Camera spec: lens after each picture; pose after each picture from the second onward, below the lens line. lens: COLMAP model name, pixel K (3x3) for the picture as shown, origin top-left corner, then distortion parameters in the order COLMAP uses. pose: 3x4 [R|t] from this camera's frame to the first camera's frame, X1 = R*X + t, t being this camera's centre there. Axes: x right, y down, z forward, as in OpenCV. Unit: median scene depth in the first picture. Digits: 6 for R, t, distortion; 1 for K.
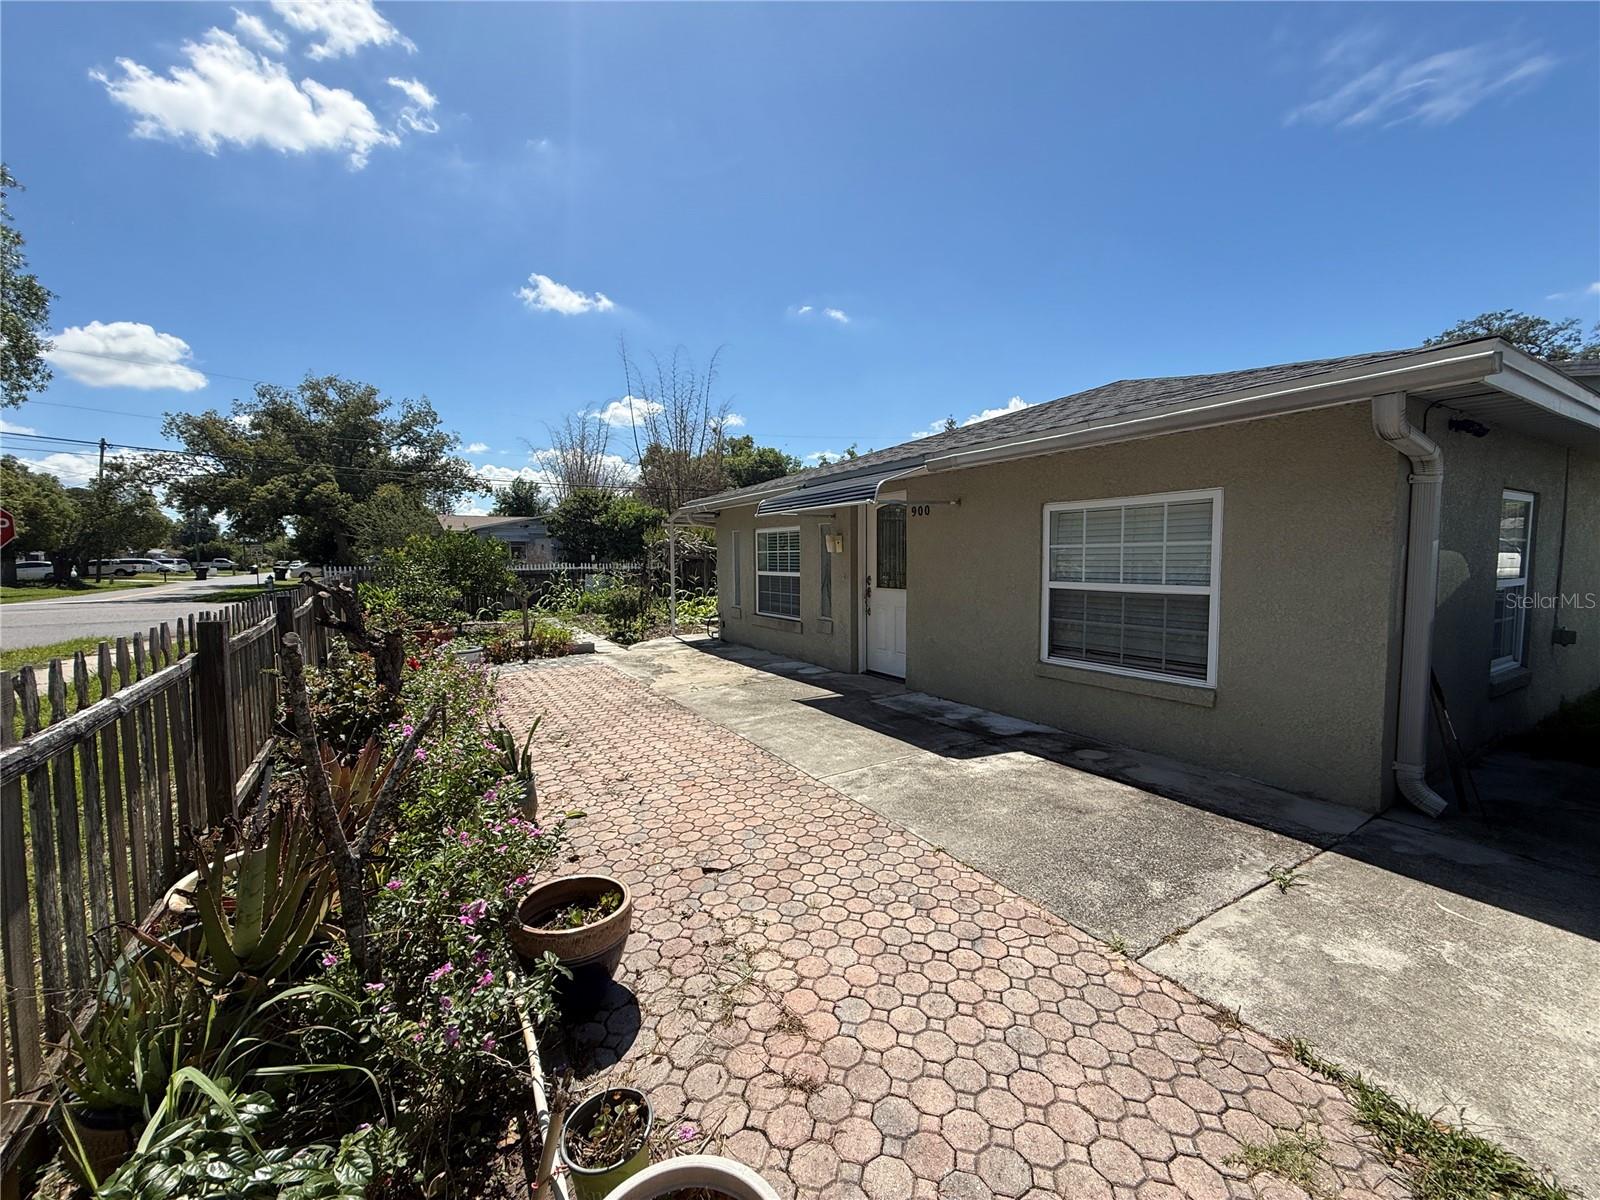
lens RADIAL K [[645.3, 0, 790.1], [0, 645.3, 606.5], [0, 0, 1]] dist [0.002344, -0.000398]
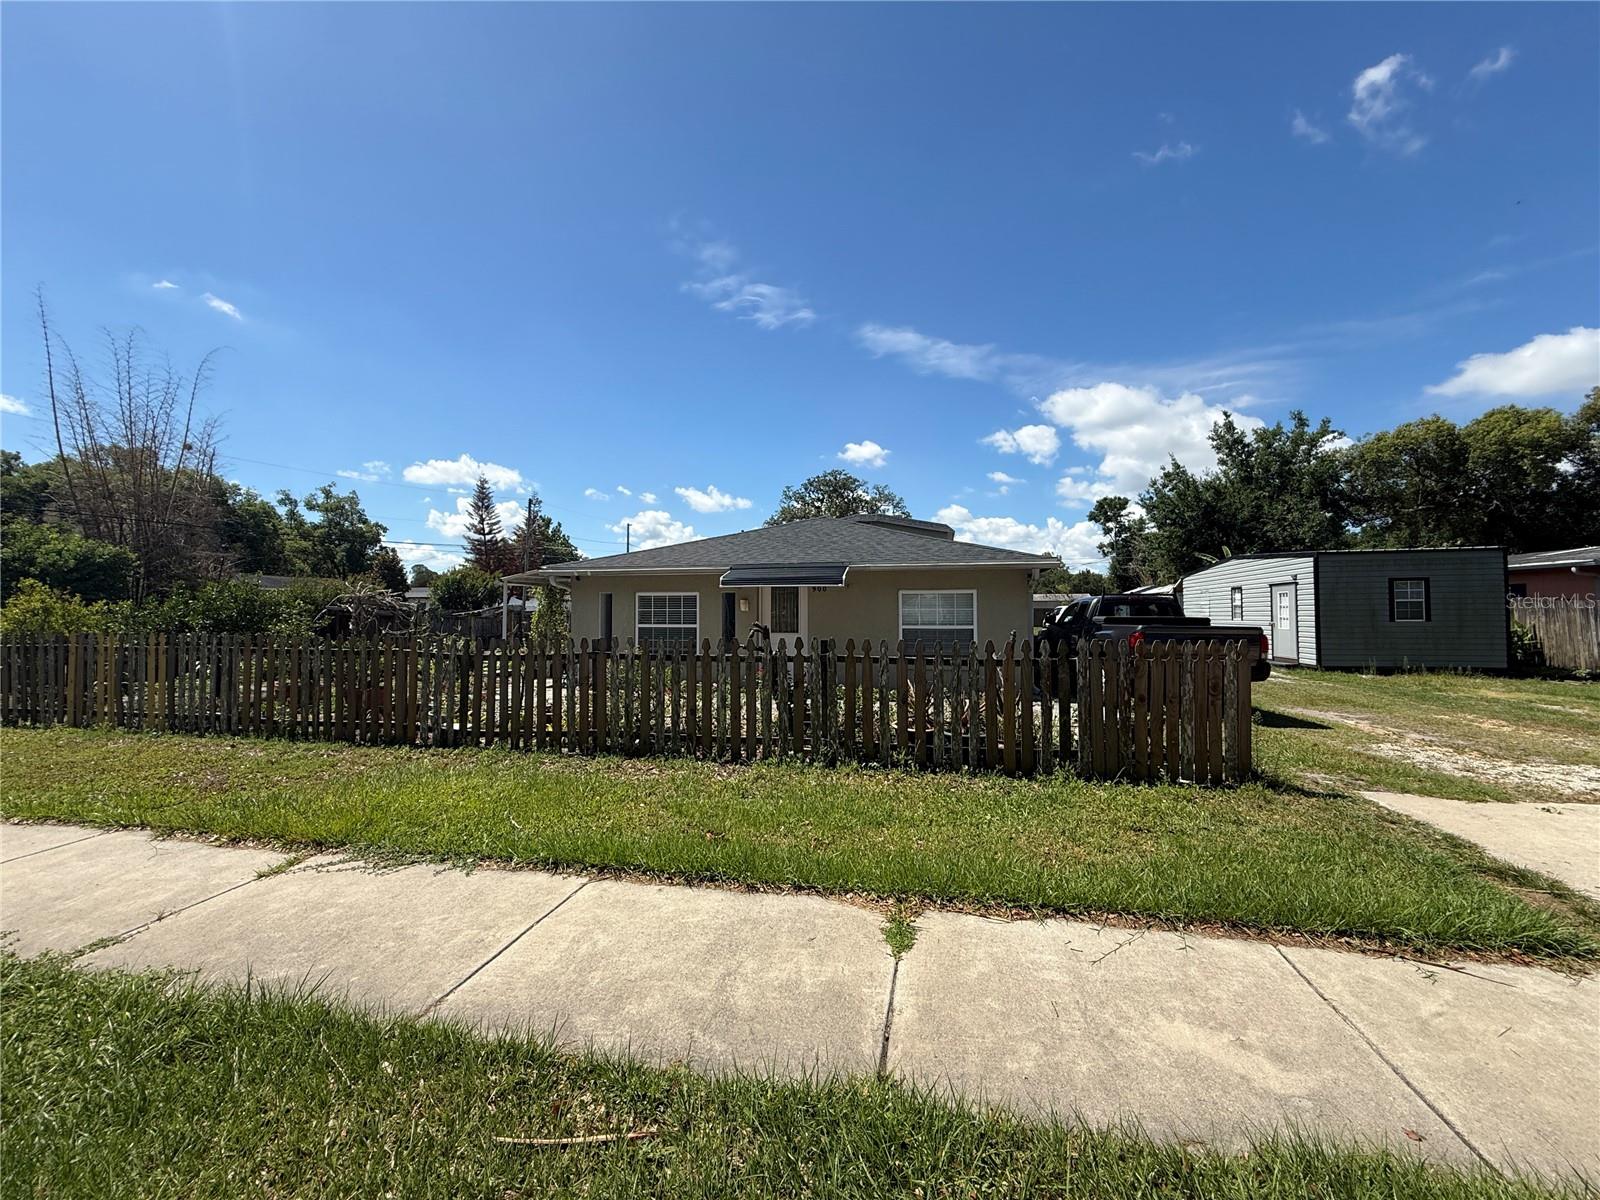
lens RADIAL K [[645.3, 0, 788.7], [0, 645.3, 590.1], [0, 0, 1]] dist [0.002344, -0.000398]
pose [[0.691032, 0.033503, 0.722048, -0.222320], [0.050168, 0.994293, -0.094149, 0.004622], [-0.721081, 0.101284, 0.685407, -0.037333]]
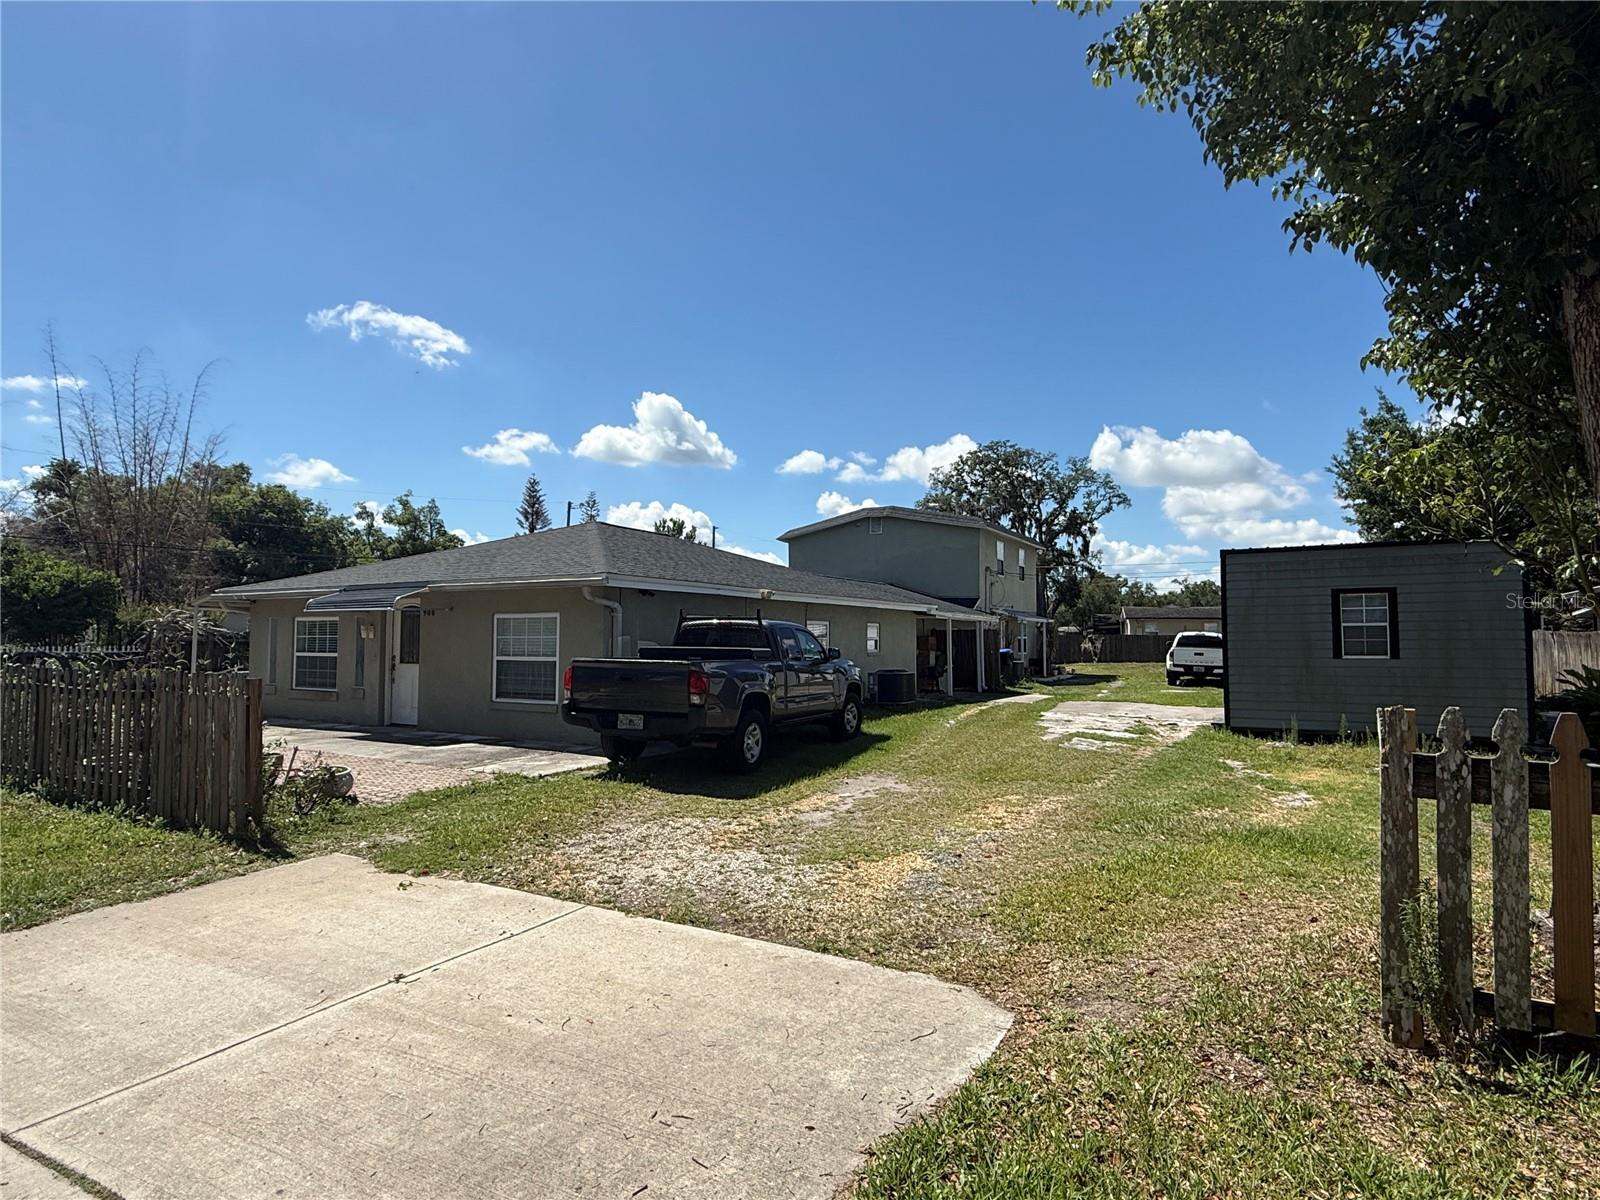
lens RADIAL K [[874.9, 0, 792.4], [0, 874.9, 609.0], [0, 0, 1]] dist [0.005405, -0.001694]
pose [[0.872088, 0.028167, 0.488538, -0.012021], [0.027093, 0.994031, -0.105676, 0.016837], [-0.488599, 0.105395, 0.866119, -0.234714]]
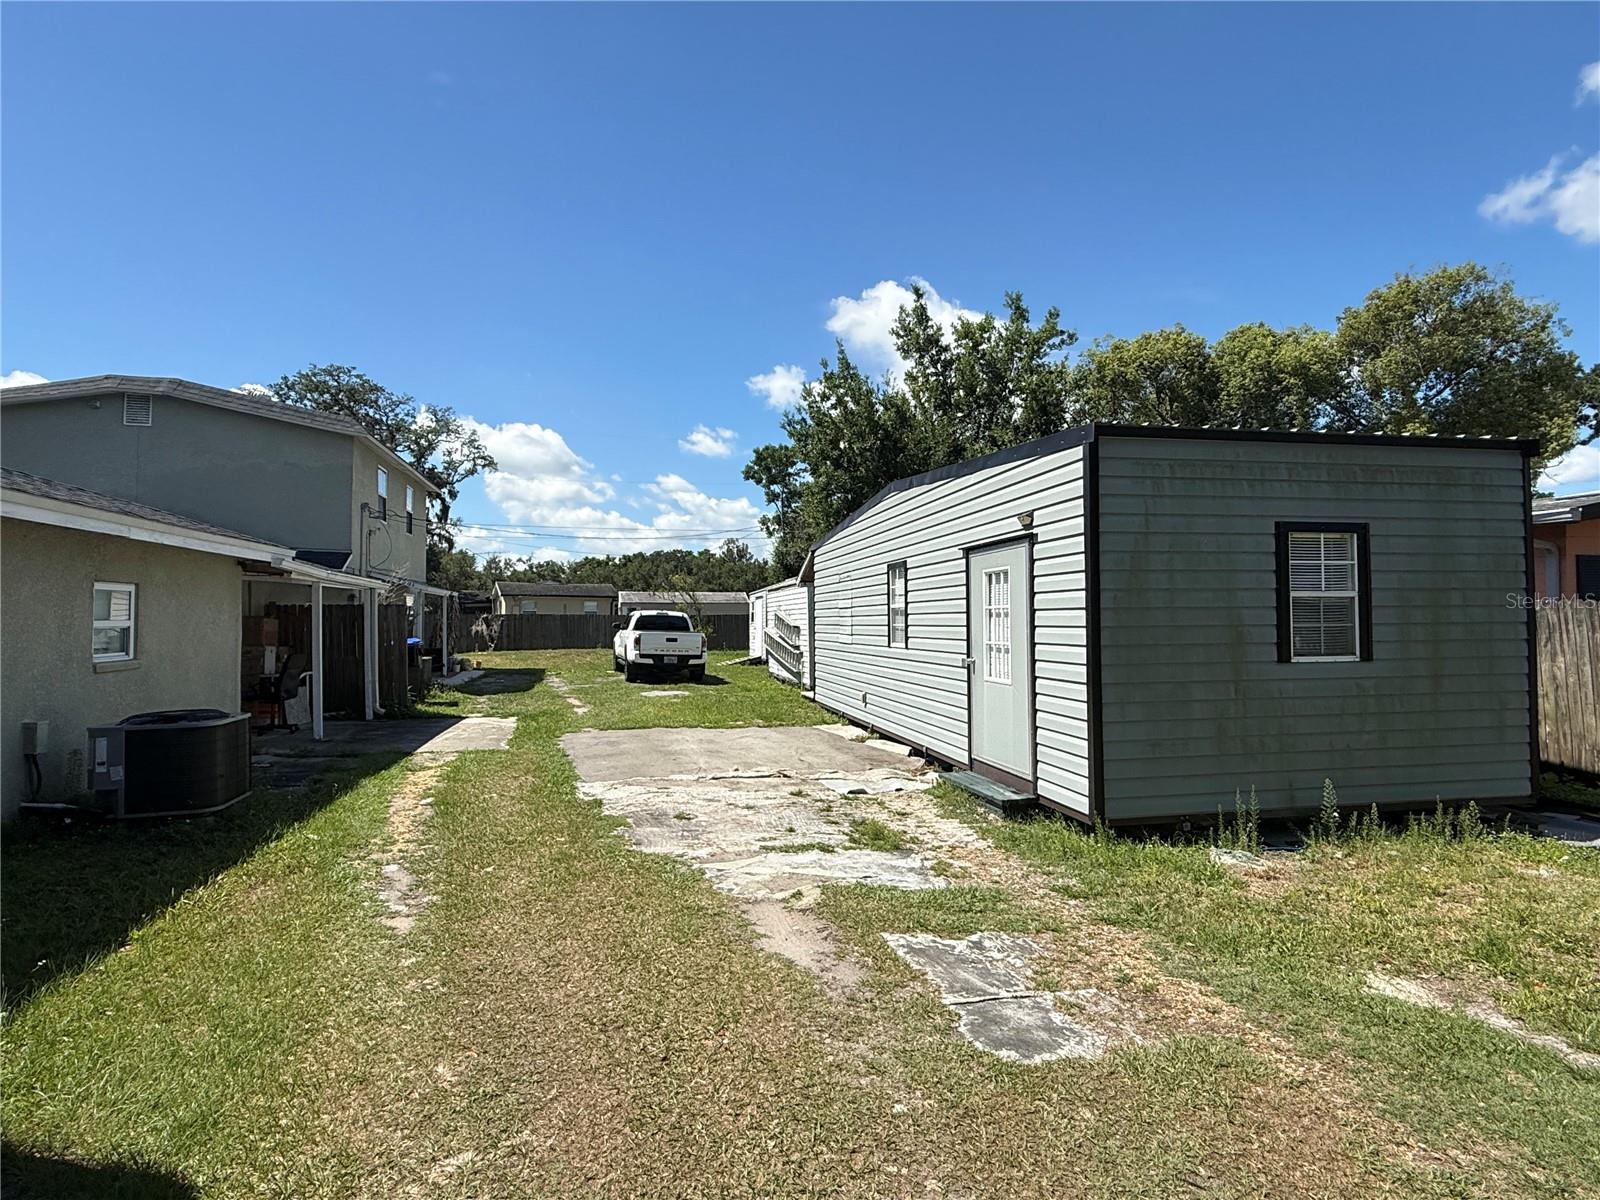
lens RADIAL K [[874.9, 0, 796.3], [0, 874.9, 595.4], [0, 0, 1]] dist [0.005405, -0.001694]
pose [[0.317699, 0.034839, 0.947552, 0.159165], [0.070202, 0.995718, -0.060148, -0.004837], [-0.945589, 0.085629, 0.313892, 0.006544]]
